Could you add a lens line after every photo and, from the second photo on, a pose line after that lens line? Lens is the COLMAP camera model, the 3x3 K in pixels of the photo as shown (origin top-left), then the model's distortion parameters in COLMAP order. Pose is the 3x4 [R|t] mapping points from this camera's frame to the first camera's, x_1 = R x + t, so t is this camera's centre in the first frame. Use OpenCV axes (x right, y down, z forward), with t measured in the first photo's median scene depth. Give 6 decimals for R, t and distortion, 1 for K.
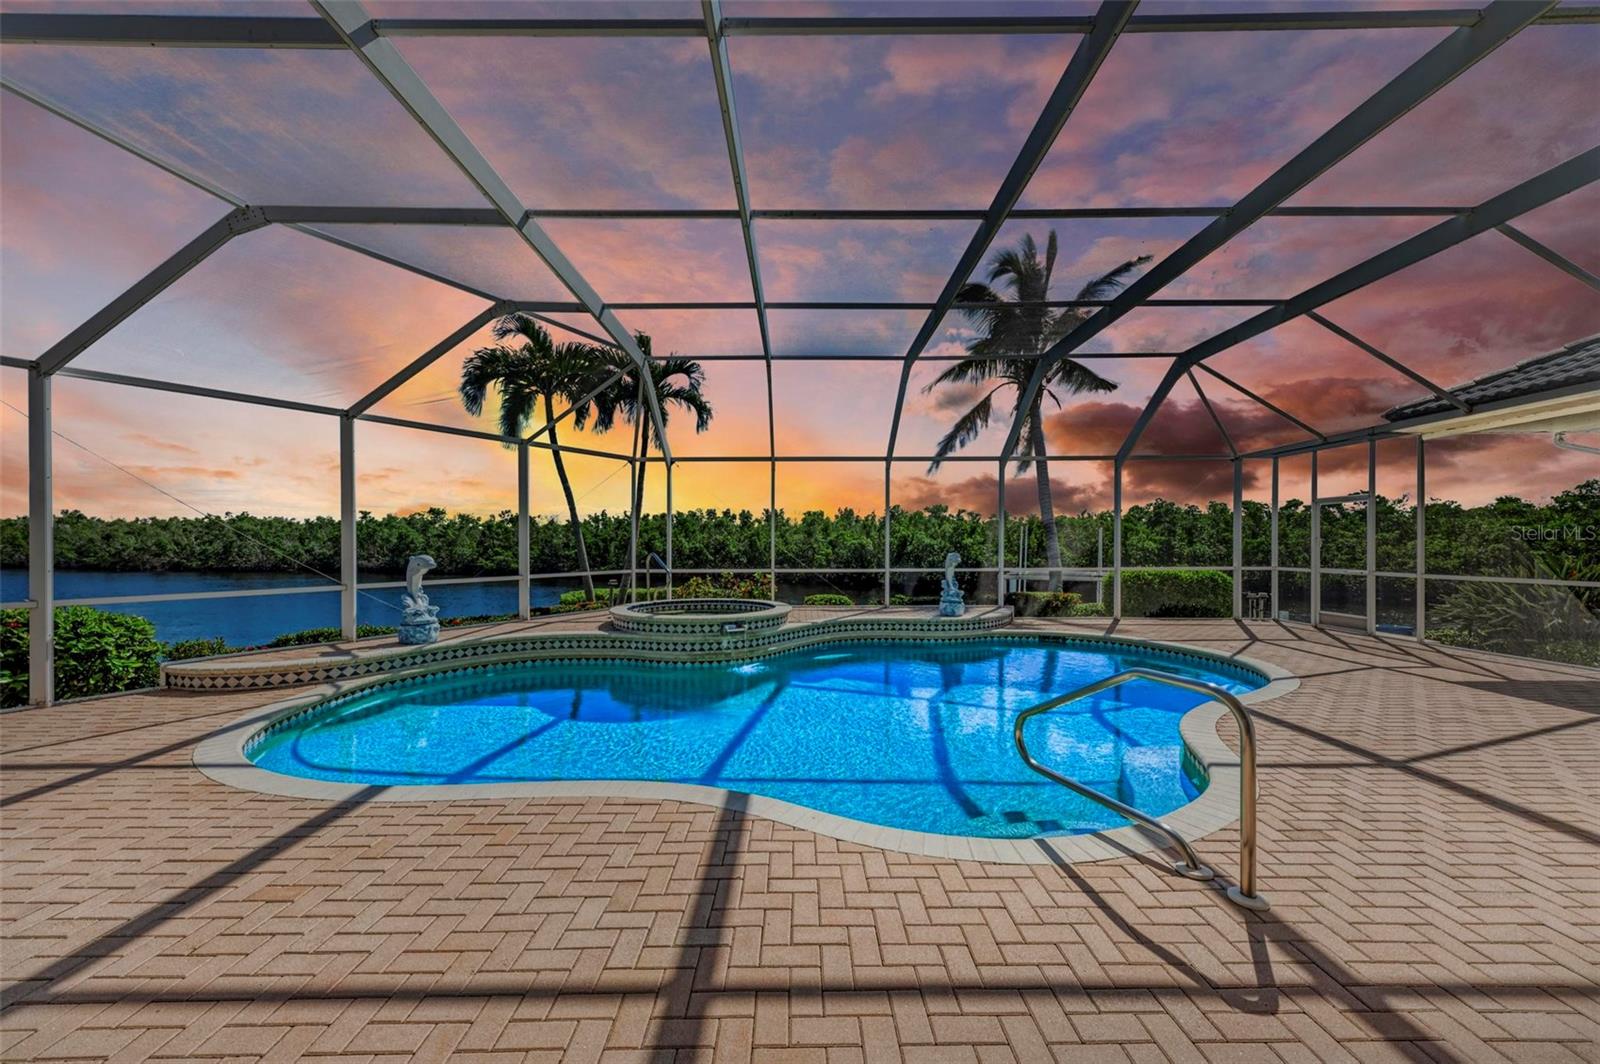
lens RADIAL K [[590.7, 0, 798.8], [0, 590.7, 542.3], [0, 0, 1]] dist [0.001021, 0.000035]
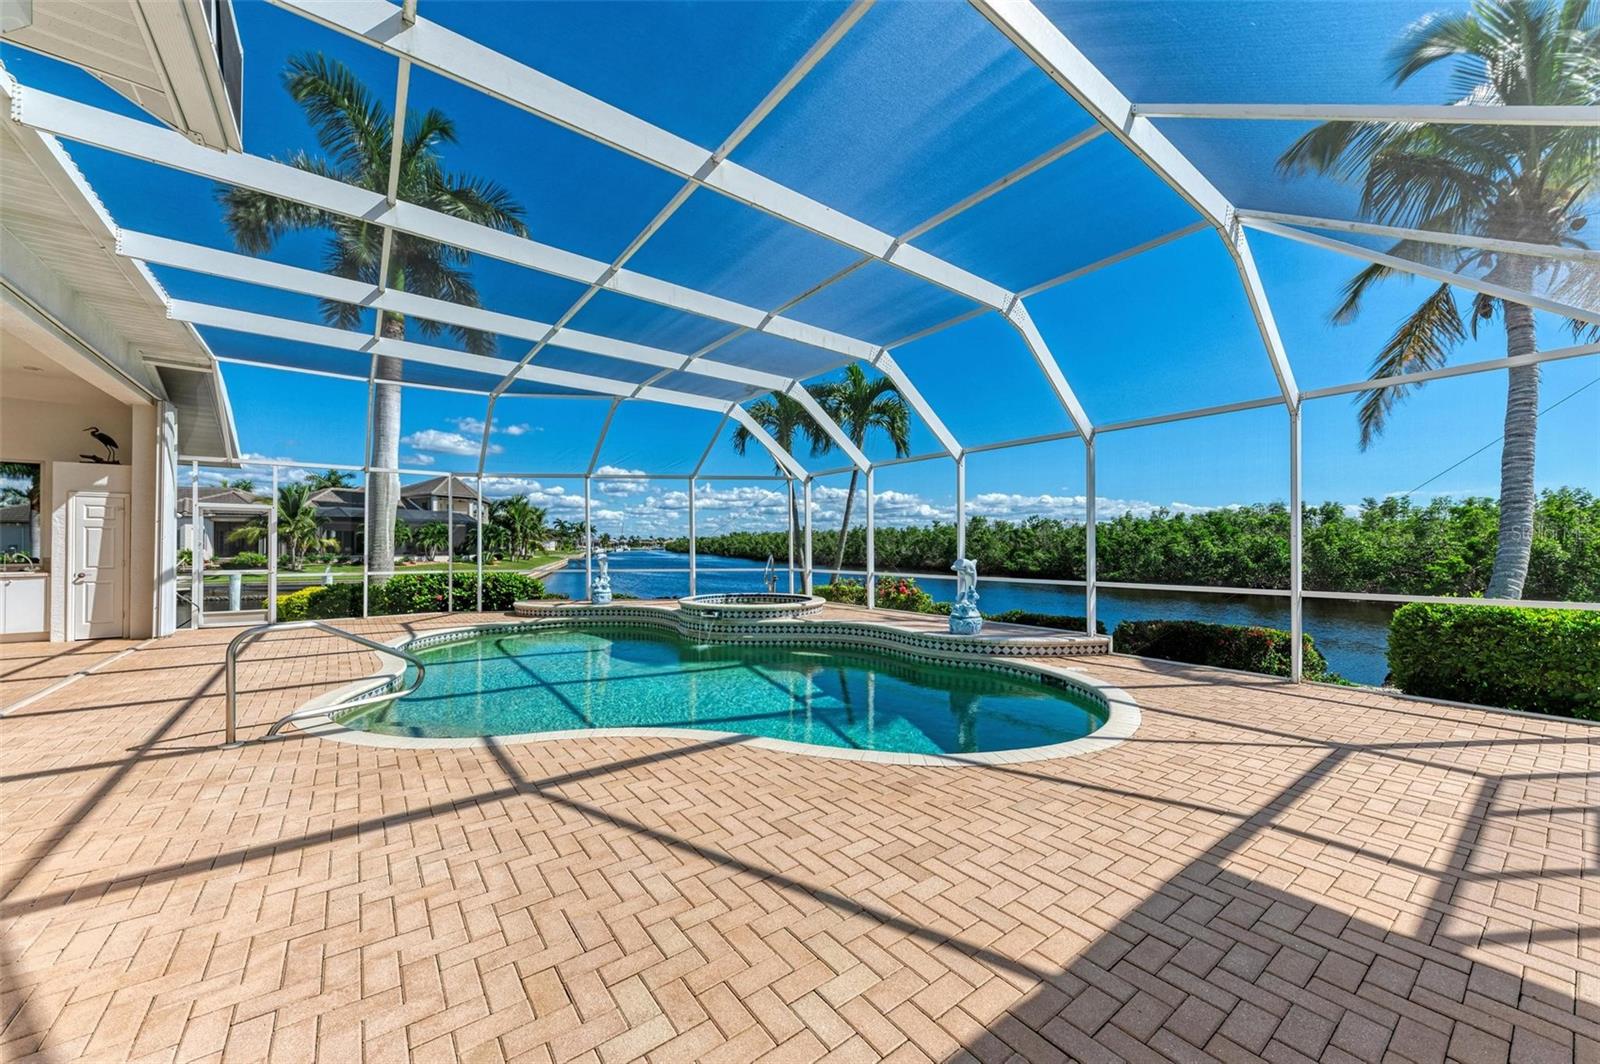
lens RADIAL K [[590.7, 0, 798.8], [0, 590.7, 542.3], [0, 0, 1]] dist [0.001021, 0.000035]
pose [[0.609267, -0.003222, -0.792959, 0.829603], [-0.001625, 0.999985, -0.005312, -0.000510], [0.792964, 0.004525, 0.609252, 0.323555]]
